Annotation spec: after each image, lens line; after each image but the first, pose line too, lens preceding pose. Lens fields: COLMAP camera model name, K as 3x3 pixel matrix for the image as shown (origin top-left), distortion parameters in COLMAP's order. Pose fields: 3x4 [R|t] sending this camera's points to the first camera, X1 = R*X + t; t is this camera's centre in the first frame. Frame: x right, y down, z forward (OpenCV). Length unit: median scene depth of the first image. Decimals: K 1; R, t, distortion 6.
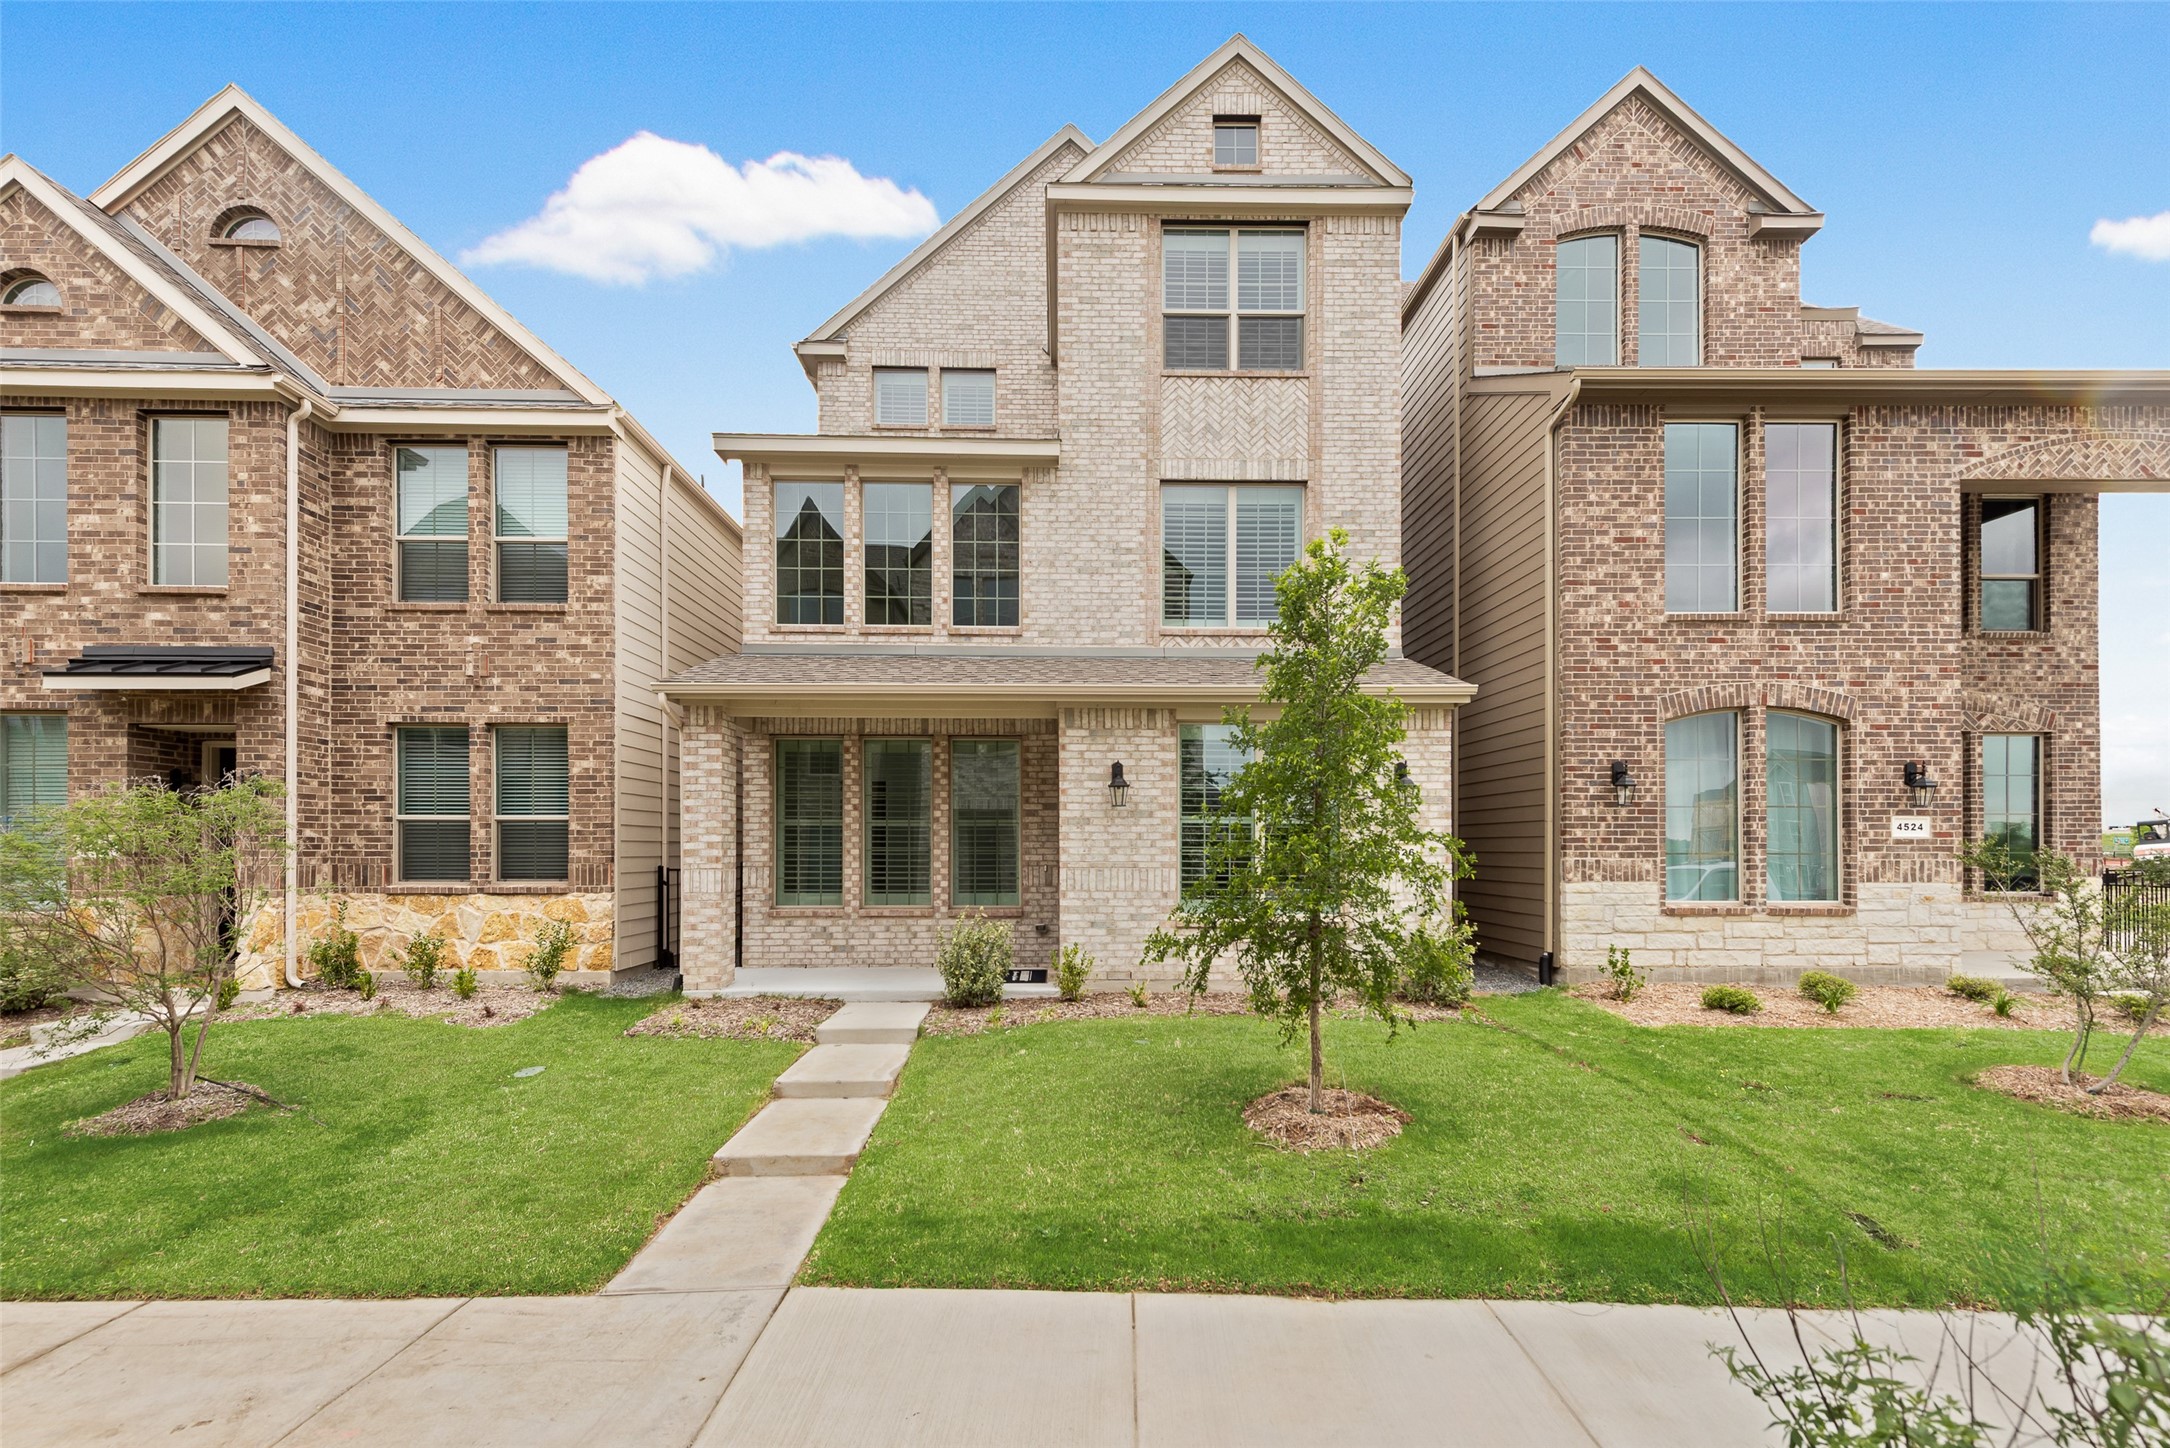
lens RADIAL K [[908.4, 0, 1081.1], [0, 908.4, 840.1], [0, 0, 1]] dist [0.007978, 0.000310]
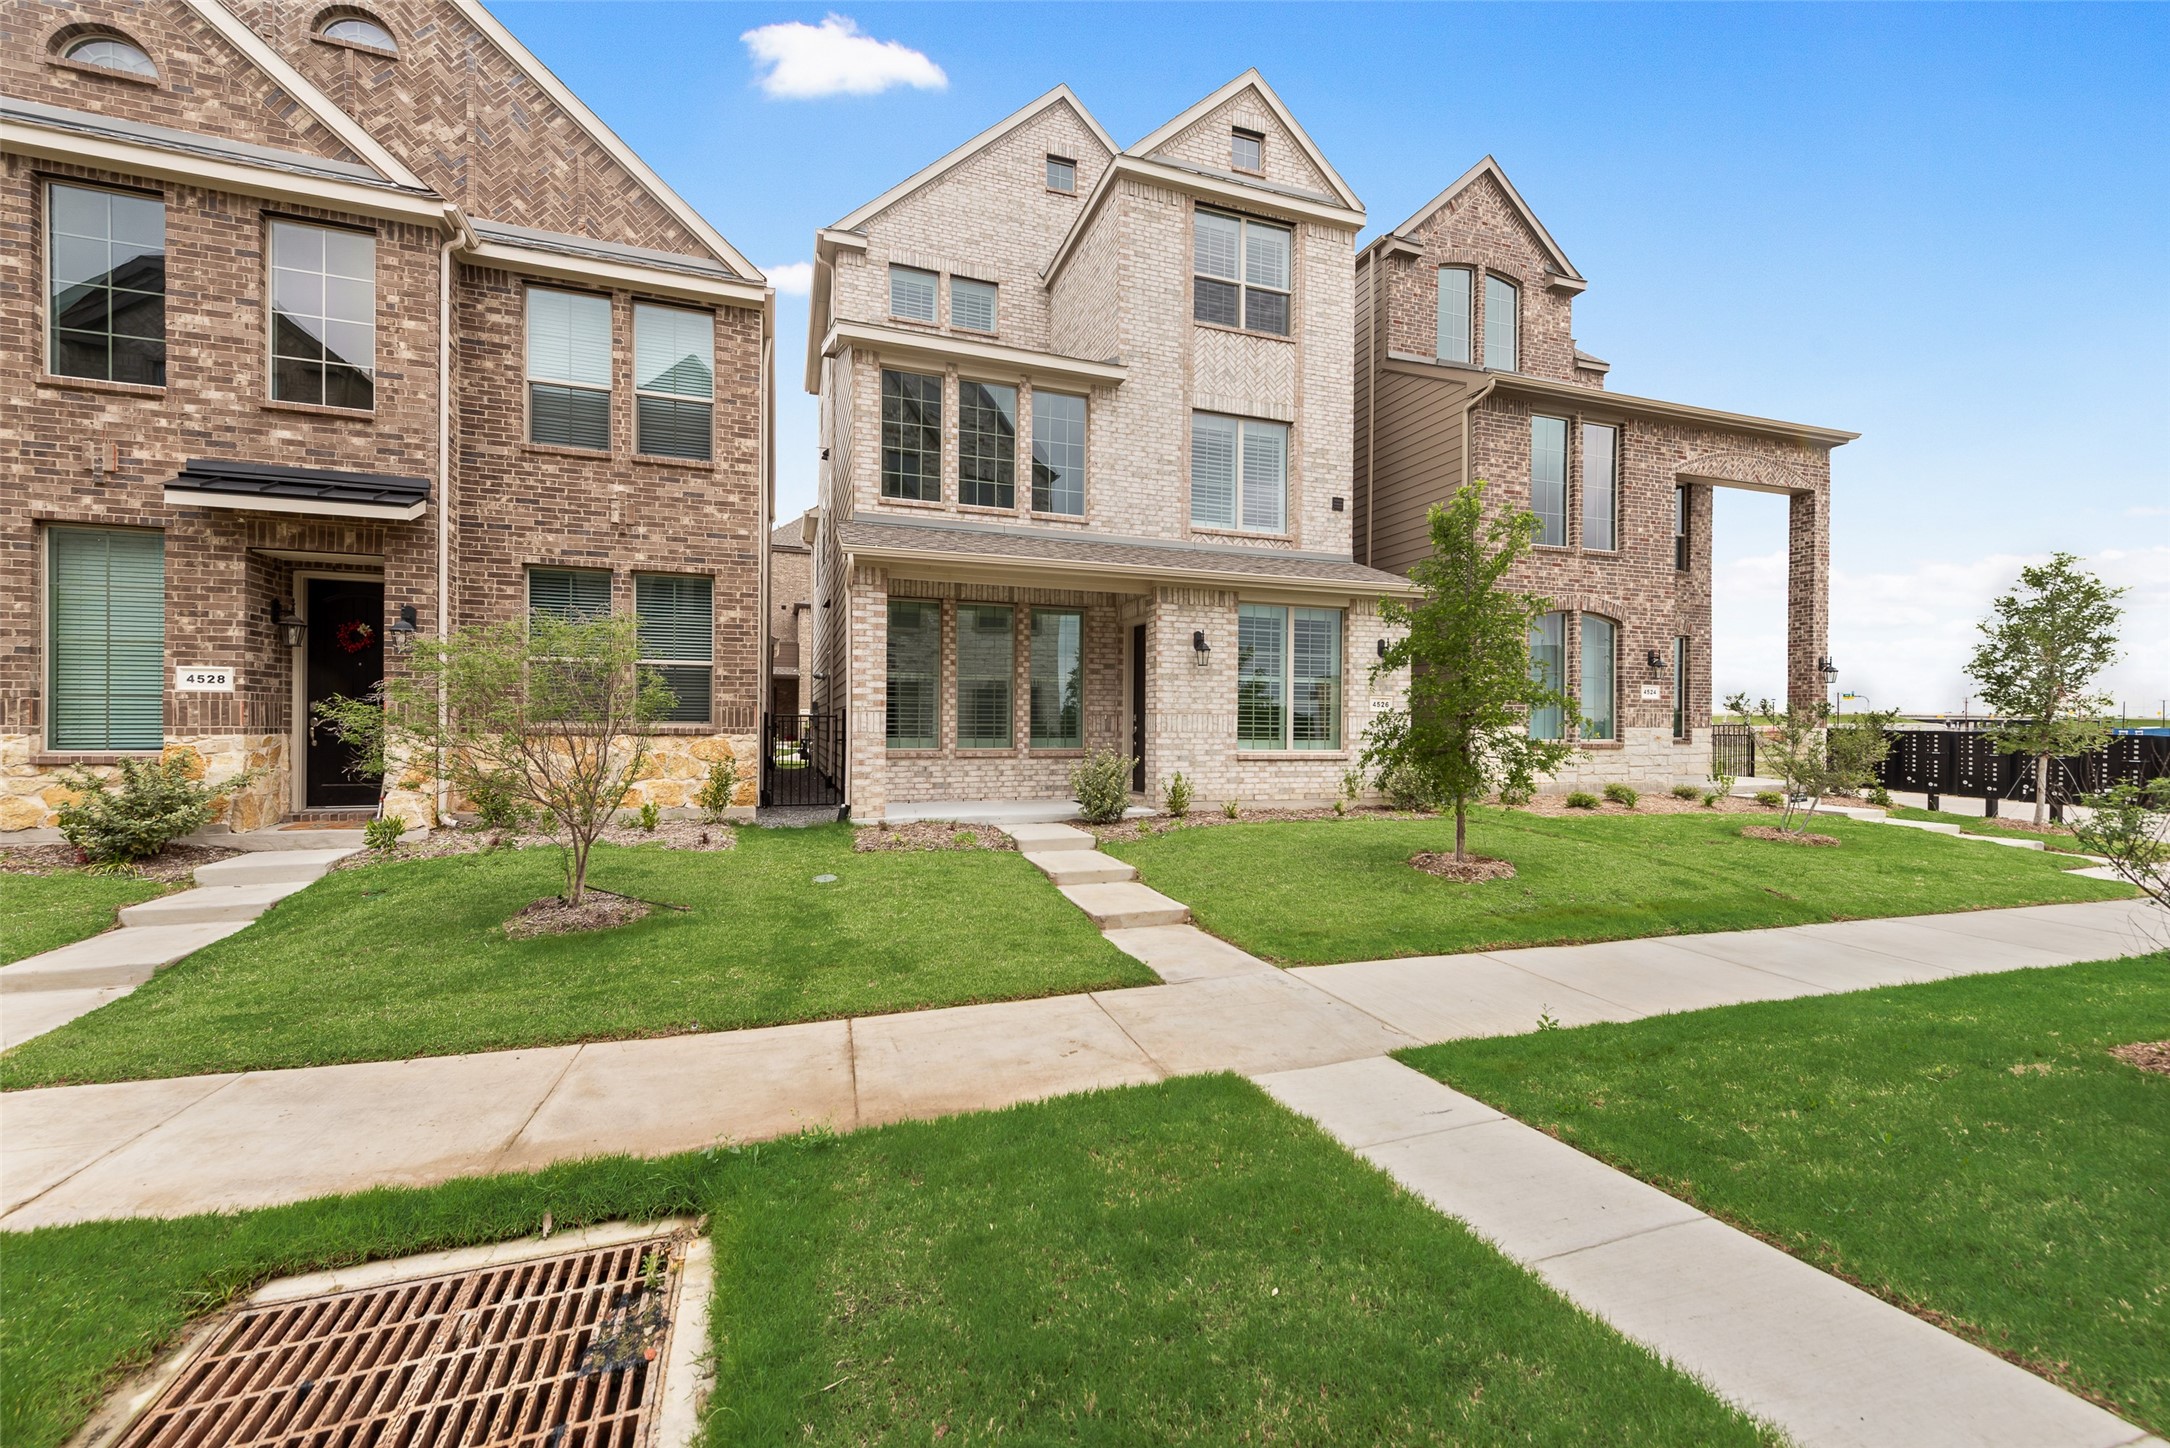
lens RADIAL K [[873.0, 0, 1085.0], [0, 873.0, 724.0], [0, 0, 1]] dist [0.011125, -0.000643]
pose [[0.947449, 0.004956, 0.319868, -0.482151], [-0.006851, 0.999965, 0.004799, 0.038507], [-0.319833, -0.006738, 0.947450, -0.108795]]
